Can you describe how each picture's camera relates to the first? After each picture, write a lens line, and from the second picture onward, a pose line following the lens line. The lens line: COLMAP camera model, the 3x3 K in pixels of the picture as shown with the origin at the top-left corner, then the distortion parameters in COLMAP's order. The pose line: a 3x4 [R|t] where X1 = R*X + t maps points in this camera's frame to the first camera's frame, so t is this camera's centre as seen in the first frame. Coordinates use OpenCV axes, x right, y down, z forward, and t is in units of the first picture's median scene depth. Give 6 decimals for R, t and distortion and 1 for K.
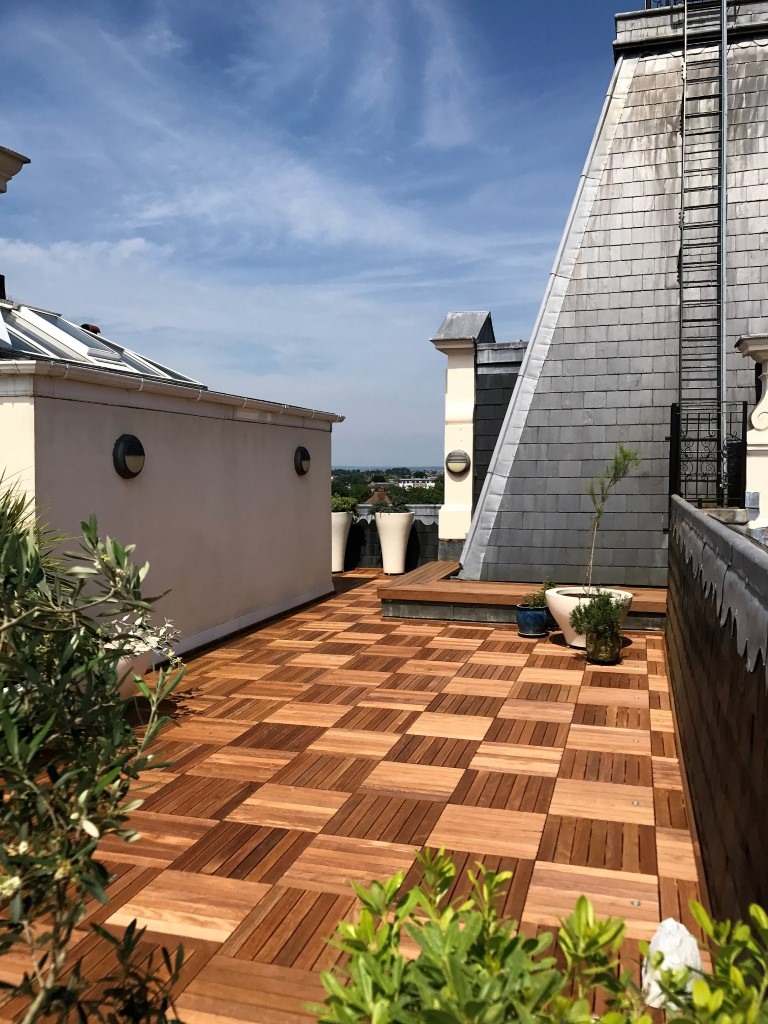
lens RADIAL K [[840.7, 0, 389.8], [0, 840.7, 505.8], [0, 0, 1]] dist [0.001794, 0.000659]
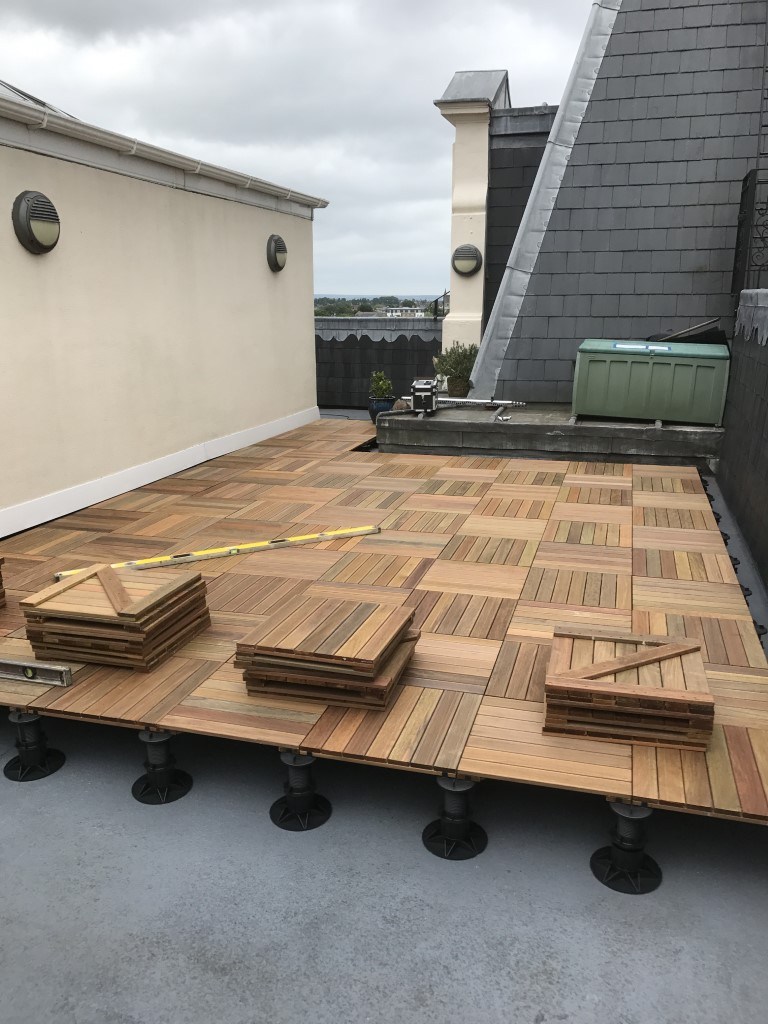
lens RADIAL K [[840.7, 0, 386.3], [0, 840.7, 514.3], [0, 0, 1]] dist [0.001794, 0.000659]
pose [[0.999920, -0.000827, 0.012635, -0.009591], [-0.001728, 0.979609, 0.200908, 0.030348], [-0.012544, -0.200913, 0.979529, 0.156007]]
